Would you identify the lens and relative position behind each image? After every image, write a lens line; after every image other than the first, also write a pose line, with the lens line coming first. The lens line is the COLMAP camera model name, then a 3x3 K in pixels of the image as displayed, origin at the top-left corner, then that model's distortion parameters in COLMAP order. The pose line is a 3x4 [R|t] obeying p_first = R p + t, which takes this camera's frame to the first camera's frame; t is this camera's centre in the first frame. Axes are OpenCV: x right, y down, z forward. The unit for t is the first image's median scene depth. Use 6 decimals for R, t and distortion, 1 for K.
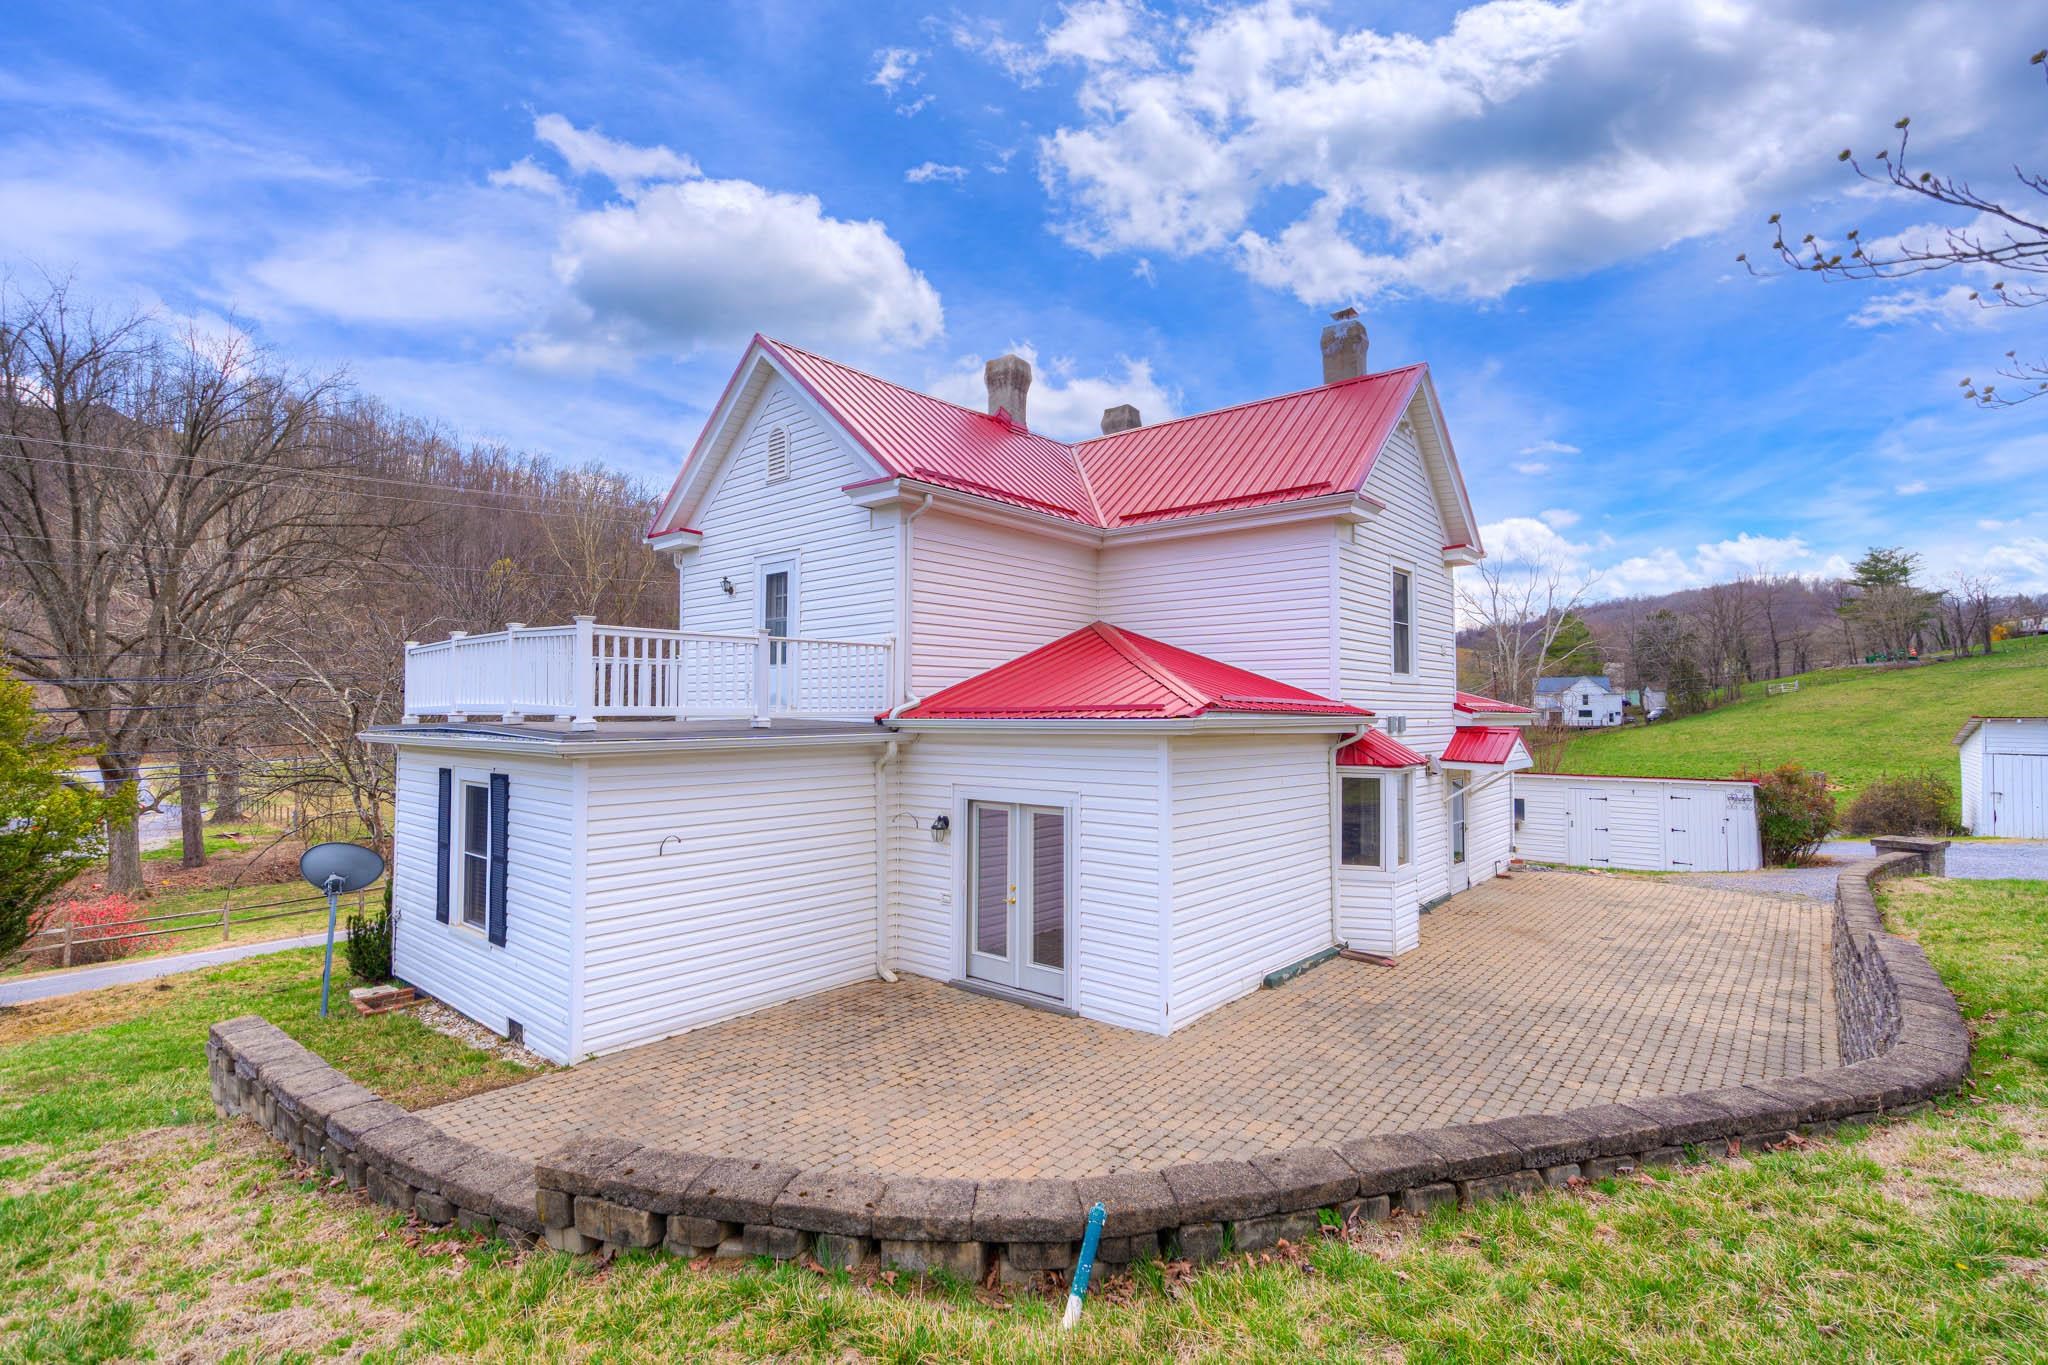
lens RADIAL K [[940.1, 0, 1014.7], [0, 940.1, 688.4], [0, 0, 1]] dist [0.000303, 0.000217]
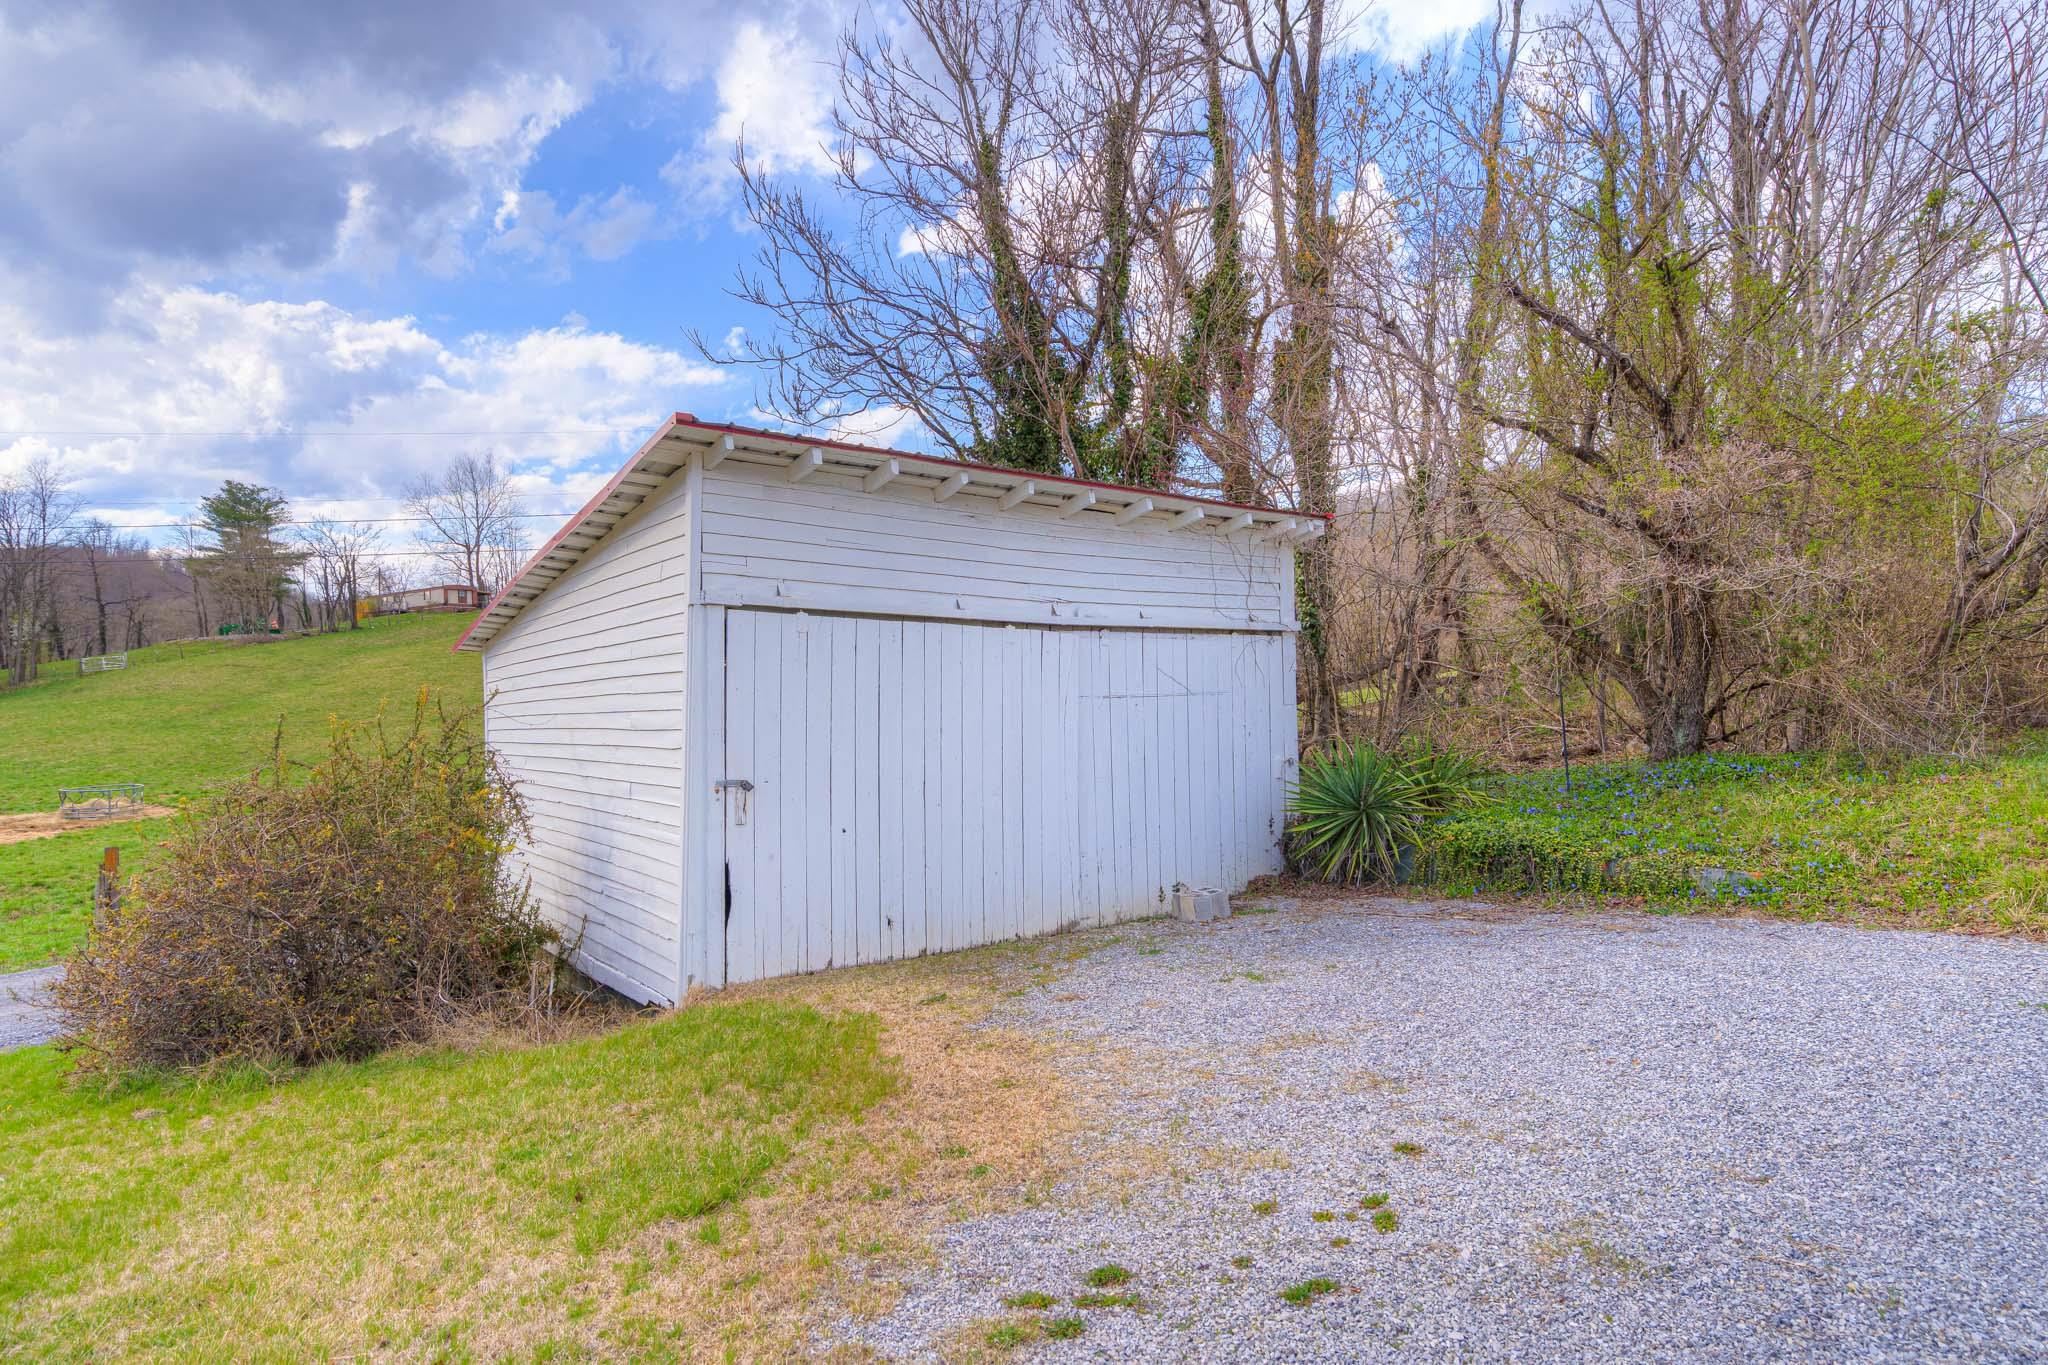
lens RADIAL K [[1130.5, 0, 1025.2], [0, 1130.5, 690.8], [0, 0, 1]] dist [-0.008129, -0.001636]
pose [[0.211875, 0.015435, 0.977175, 0.301973], [-0.011060, 0.999849, -0.013396, 0.034647], [-0.977234, -0.007970, 0.212013, 0.331613]]
